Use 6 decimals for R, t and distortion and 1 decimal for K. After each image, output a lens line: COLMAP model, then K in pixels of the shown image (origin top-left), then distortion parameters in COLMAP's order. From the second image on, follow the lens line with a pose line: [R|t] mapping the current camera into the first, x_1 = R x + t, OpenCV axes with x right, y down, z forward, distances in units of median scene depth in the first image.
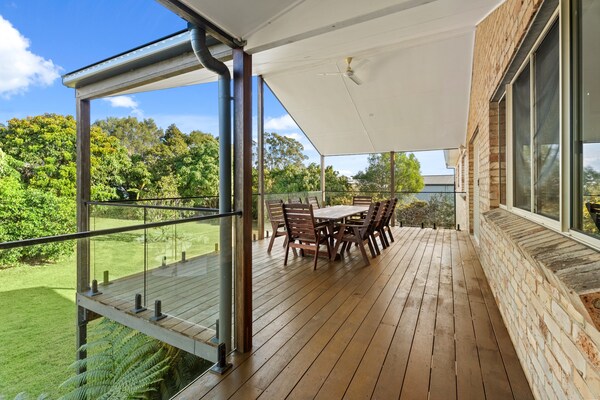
lens RADIAL K [[272.8, 0, 295.6], [0, 272.8, 188.5], [0, 0, 1]] dist [-0.001306, -0.001833]
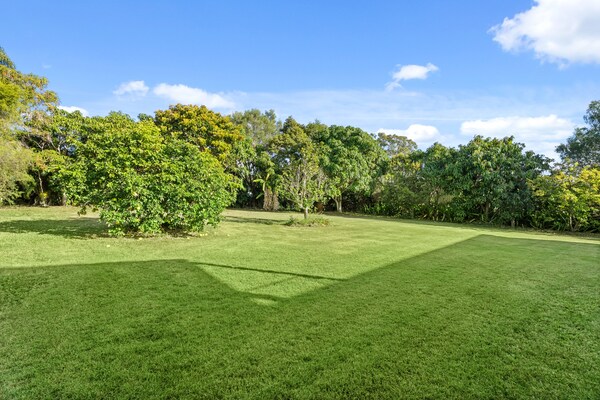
lens RADIAL K [[272.8, 0, 293.7], [0, 272.8, 200.4], [0, 0, 1]] dist [-0.001306, -0.001833]
pose [[0.935720, -0.010161, -0.352596, -0.150983], [0.013253, 0.999892, 0.006357, 0.070494], [0.352493, -0.010621, 0.935754, 0.157875]]
